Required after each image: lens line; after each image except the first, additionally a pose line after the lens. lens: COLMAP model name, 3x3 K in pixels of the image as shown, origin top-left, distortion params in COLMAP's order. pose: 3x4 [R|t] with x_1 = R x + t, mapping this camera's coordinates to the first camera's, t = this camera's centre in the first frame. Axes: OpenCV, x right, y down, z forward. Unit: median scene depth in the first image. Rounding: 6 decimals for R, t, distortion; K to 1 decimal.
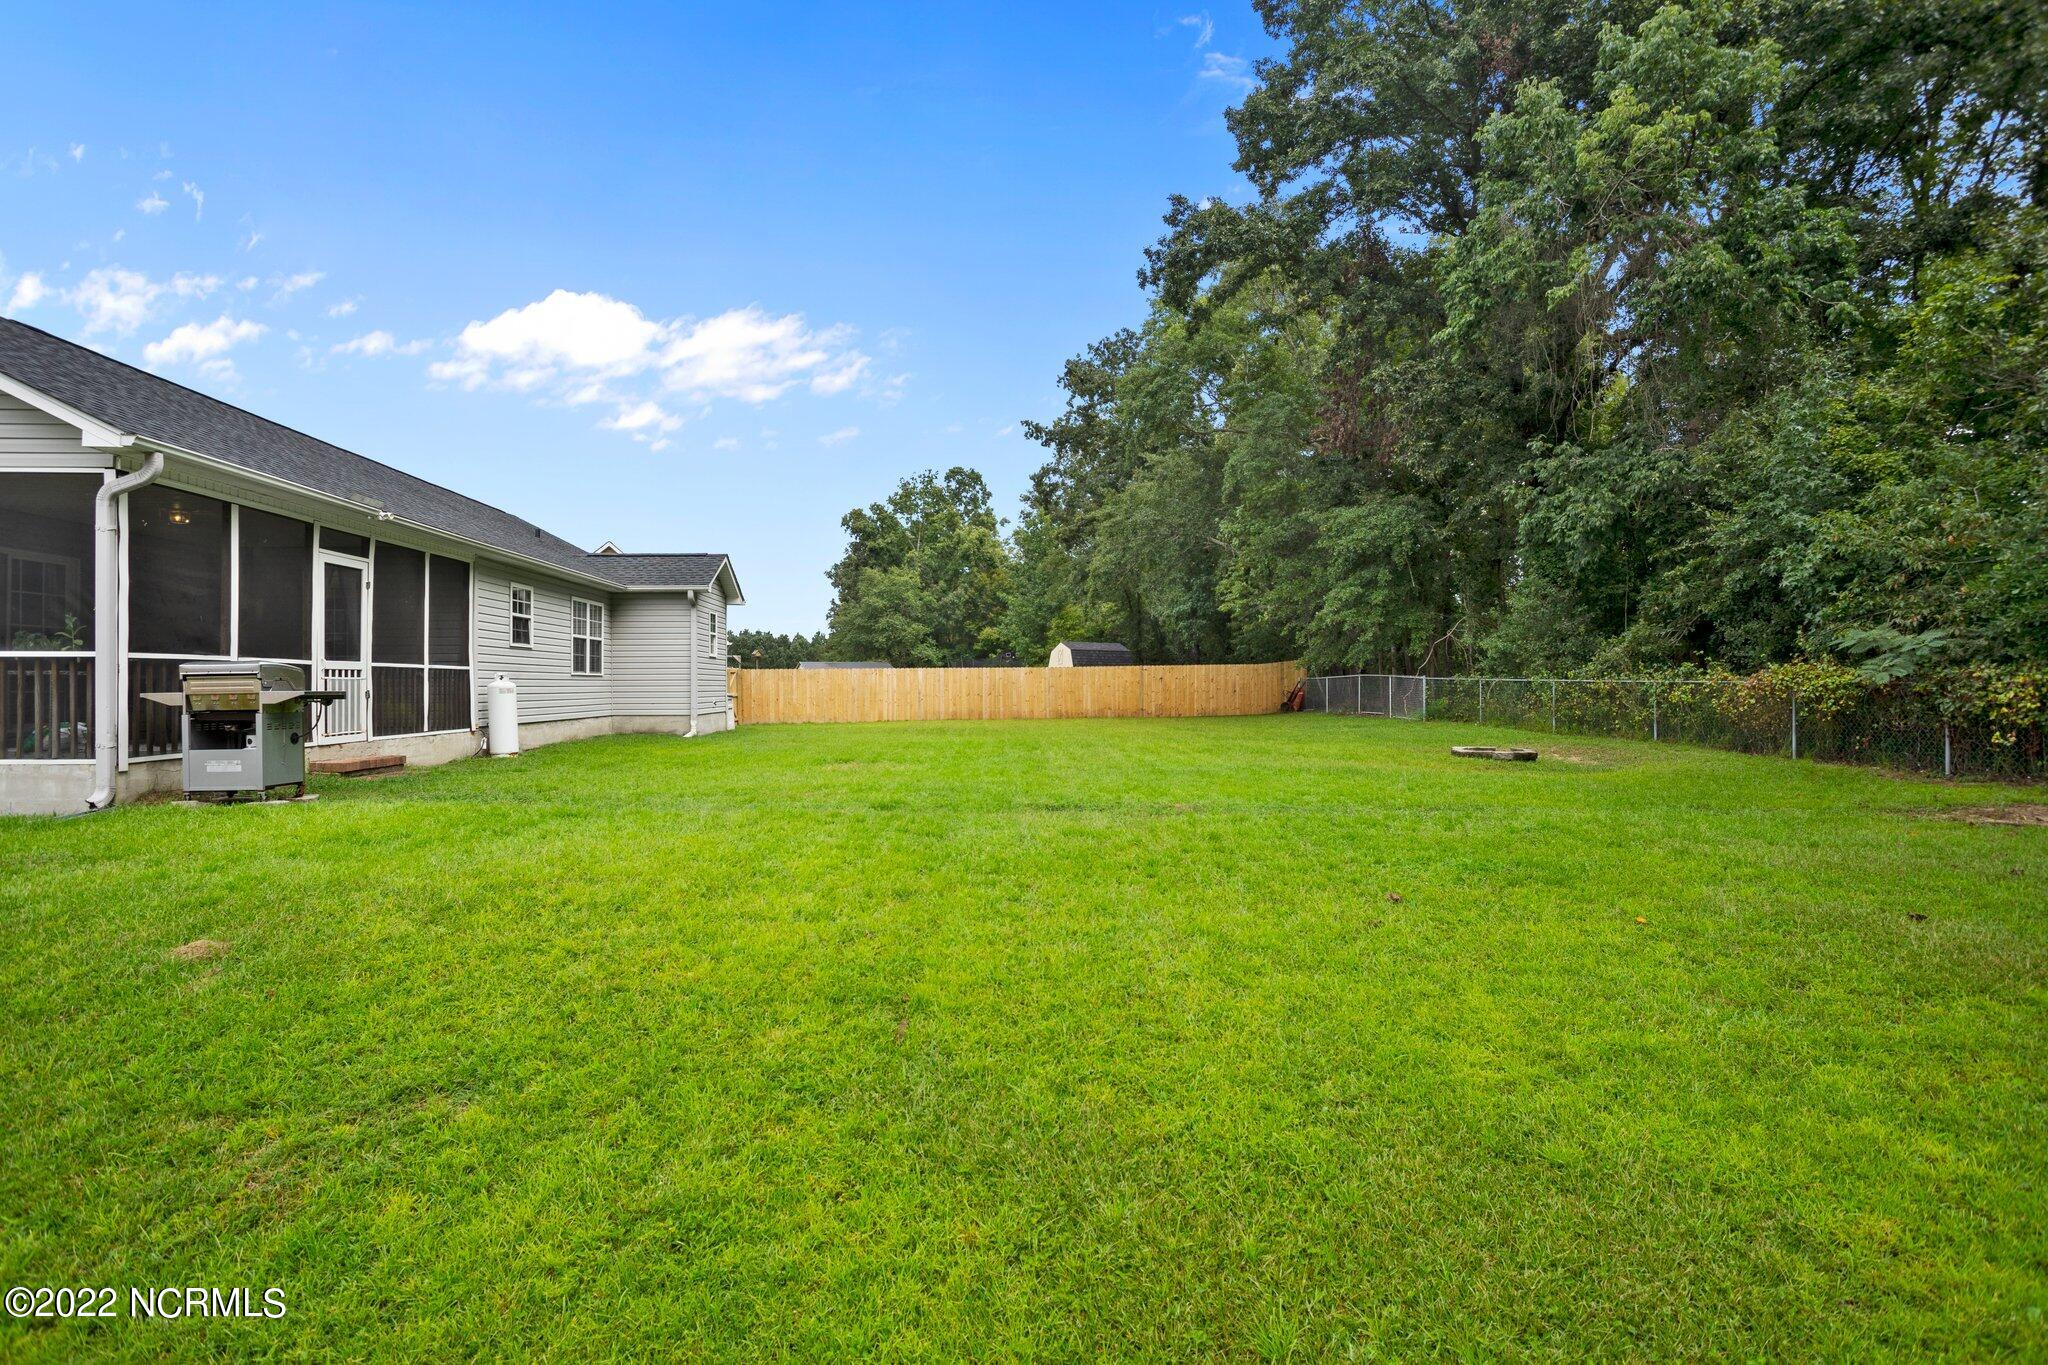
lens RADIAL K [[995.6, 0, 1025.1], [0, 995.6, 680.8], [0, 0, 1]] dist [-0.064473, 0.018422]
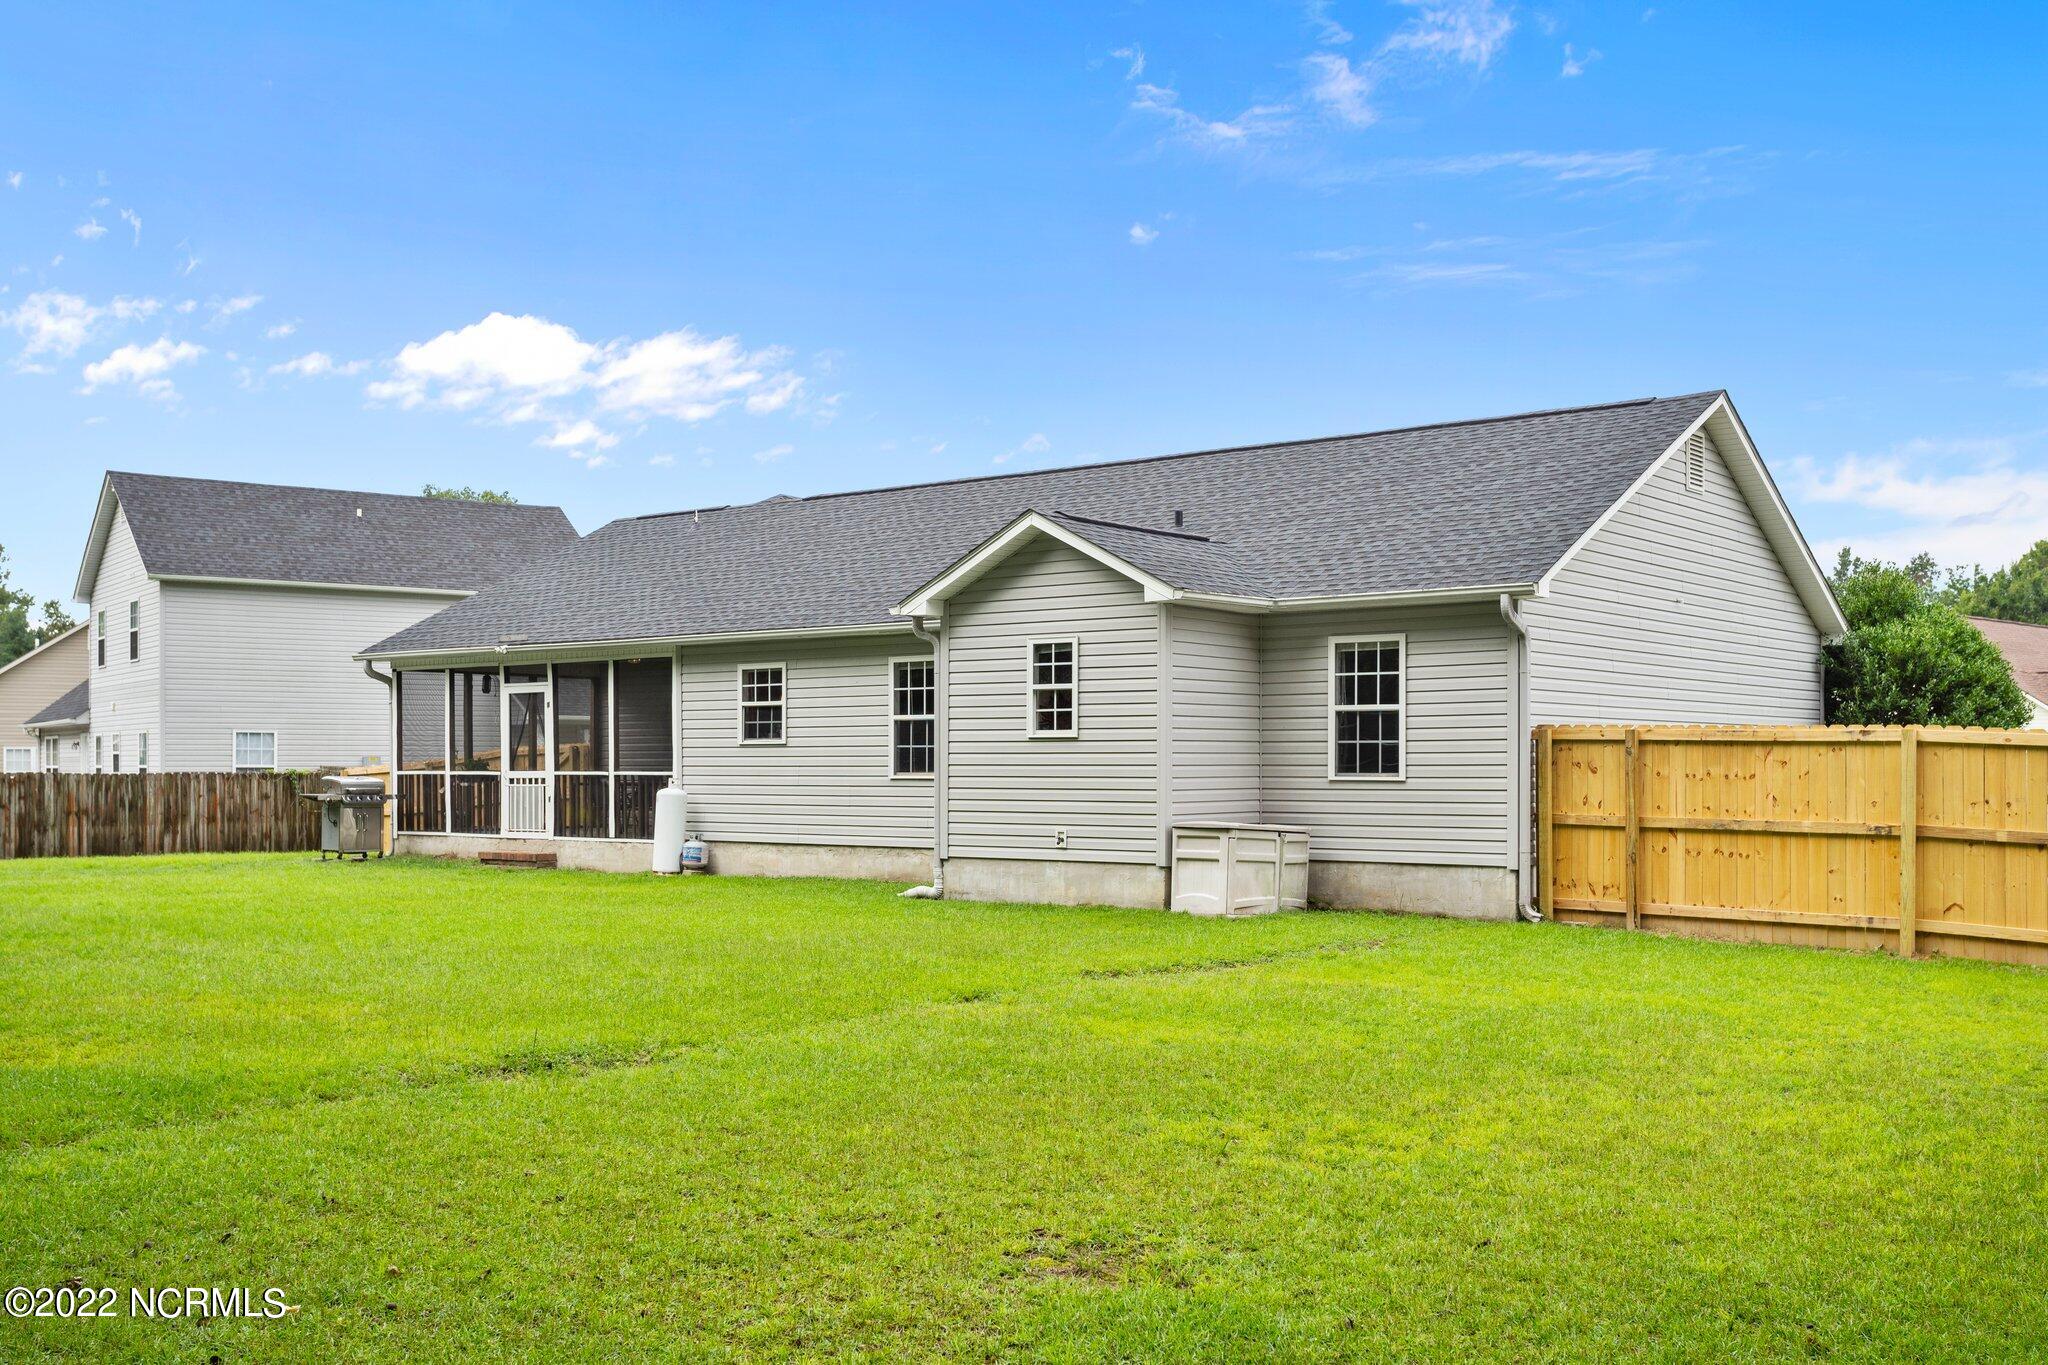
lens RADIAL K [[1989.4, 0, 1006.9], [0, 1989.4, 749.6], [0, 0, 1]] dist [0.032376, 0.000000]
pose [[-0.671459, -0.000257, -0.741041, 0.712542], [0.008340, 0.999934, -0.007903, -0.021764], [0.740995, -0.011487, -0.671413, 2.994092]]
